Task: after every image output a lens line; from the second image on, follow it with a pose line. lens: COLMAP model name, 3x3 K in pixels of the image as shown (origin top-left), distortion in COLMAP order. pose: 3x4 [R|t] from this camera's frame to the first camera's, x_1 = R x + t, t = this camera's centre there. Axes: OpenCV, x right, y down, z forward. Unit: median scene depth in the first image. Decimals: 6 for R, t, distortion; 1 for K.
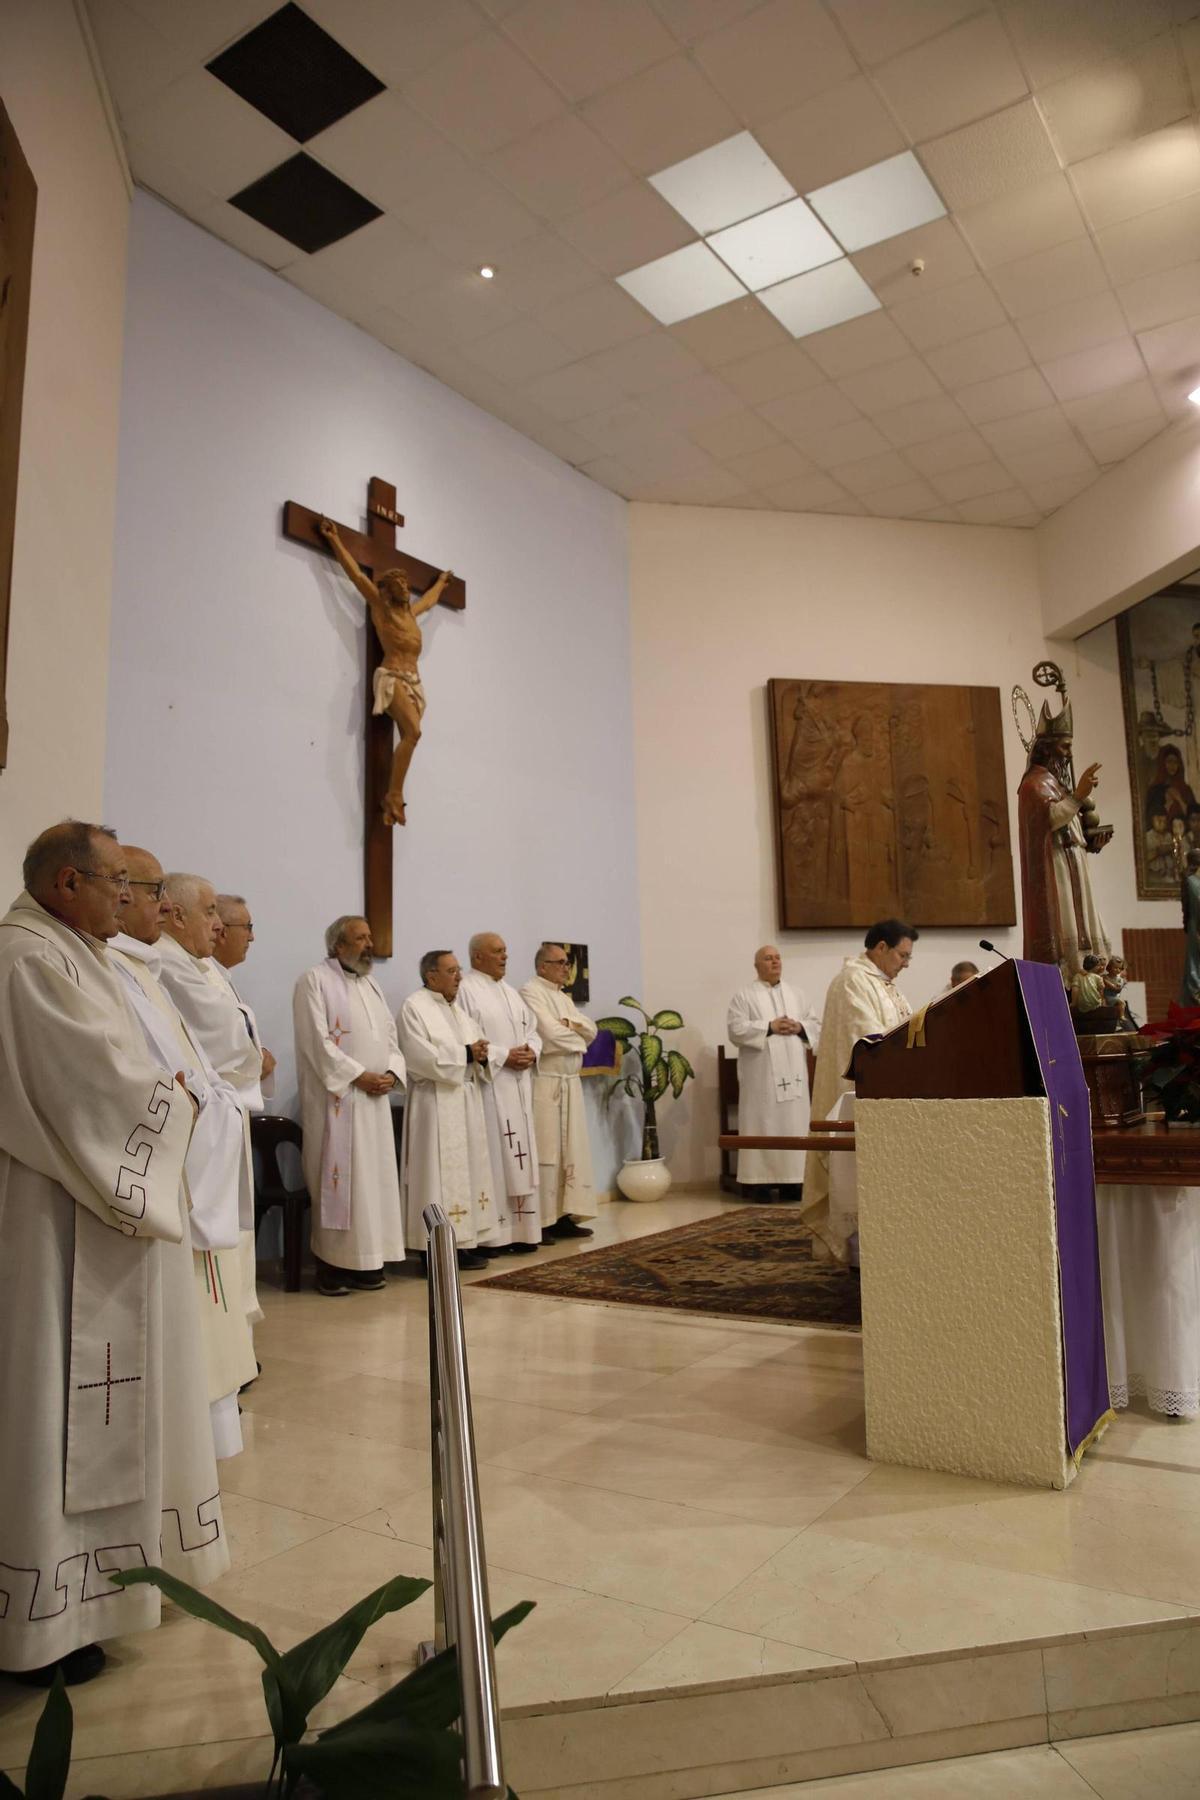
lens RADIAL K [[1217.9, 0, 601.2], [0, 1217.9, 901.6], [0, 0, 1]] dist [-0.113652, 0.093143]
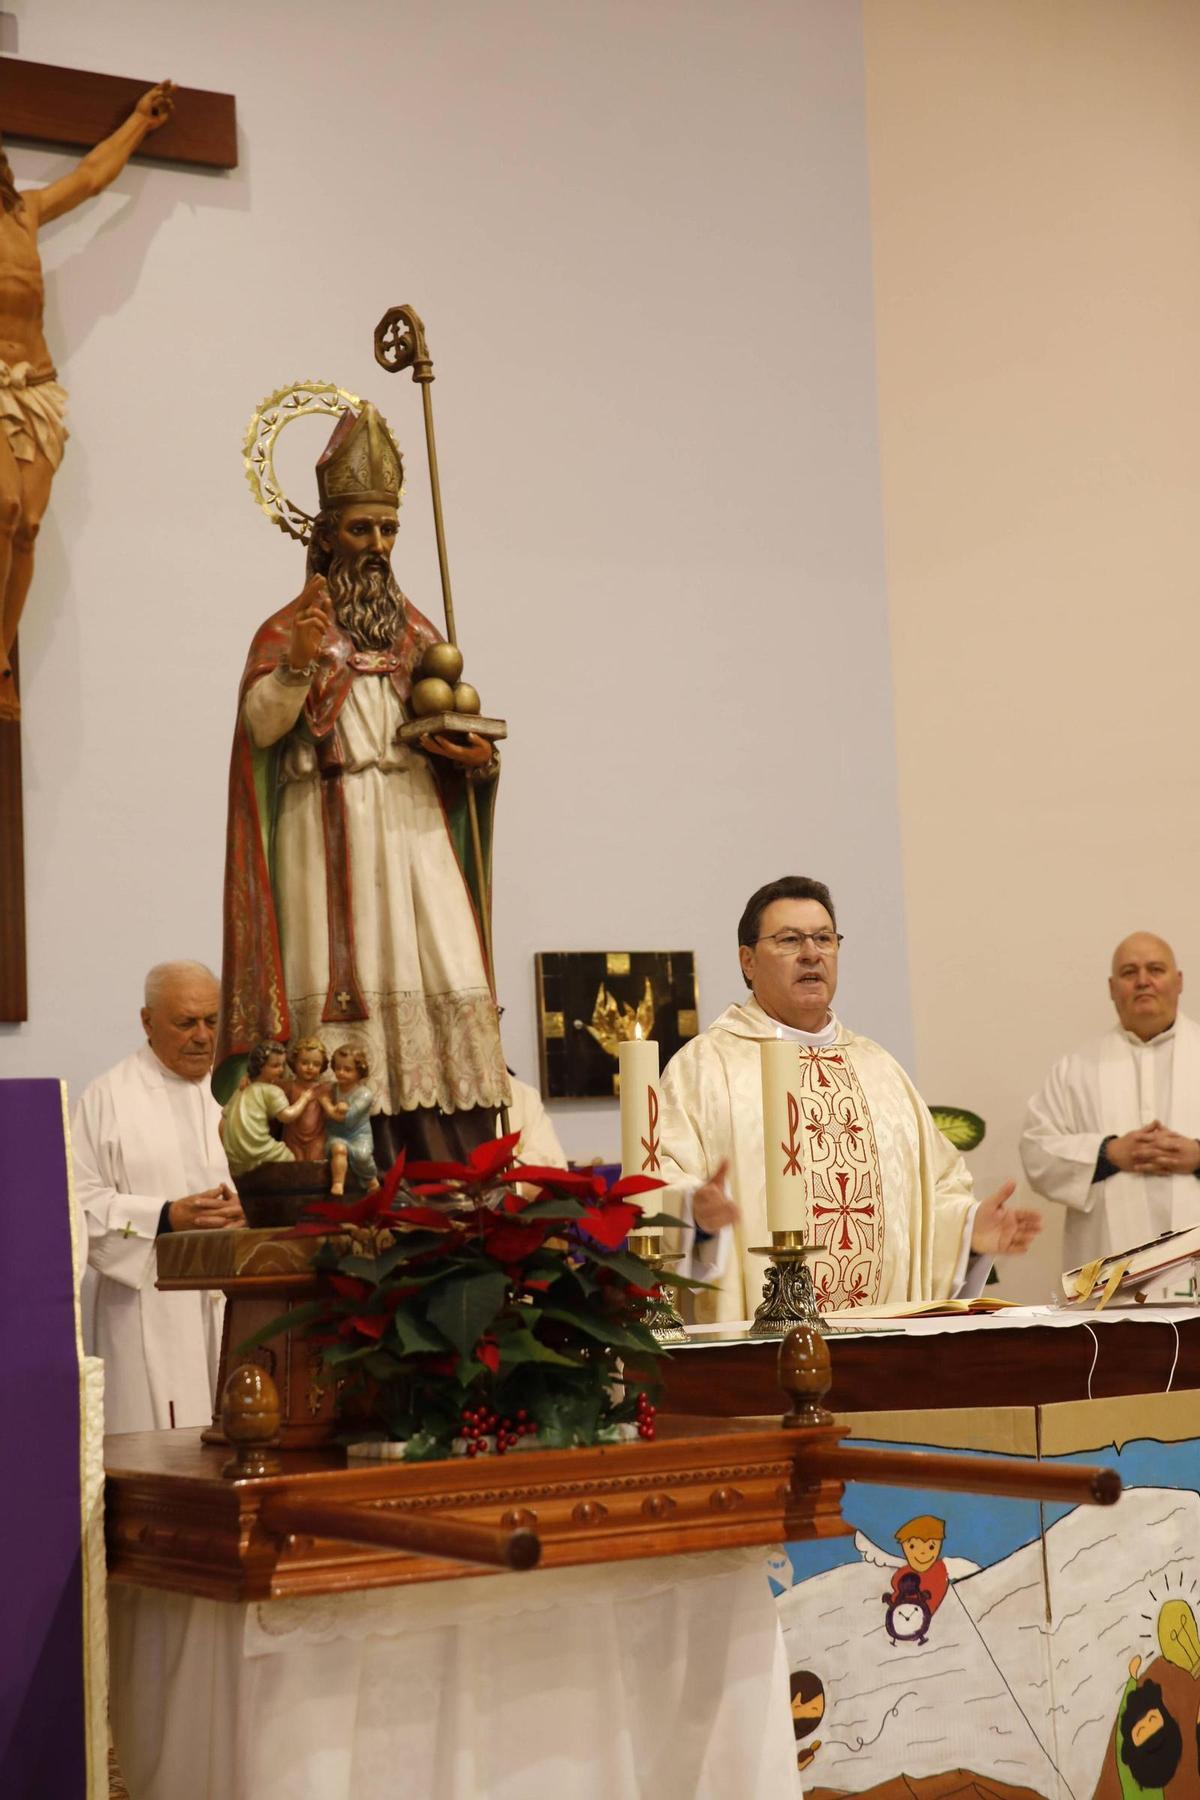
lens RADIAL K [[3352.9, 0, 598.0], [0, 3352.9, 886.9], [0, 0, 1]] dist [0.155274, 0.694061]
pose [[0.902192, -0.054816, -0.427838, 0.440497], [0.071177, 0.997214, 0.022327, -0.012629], [0.425422, -0.050596, 0.903580, -0.005563]]
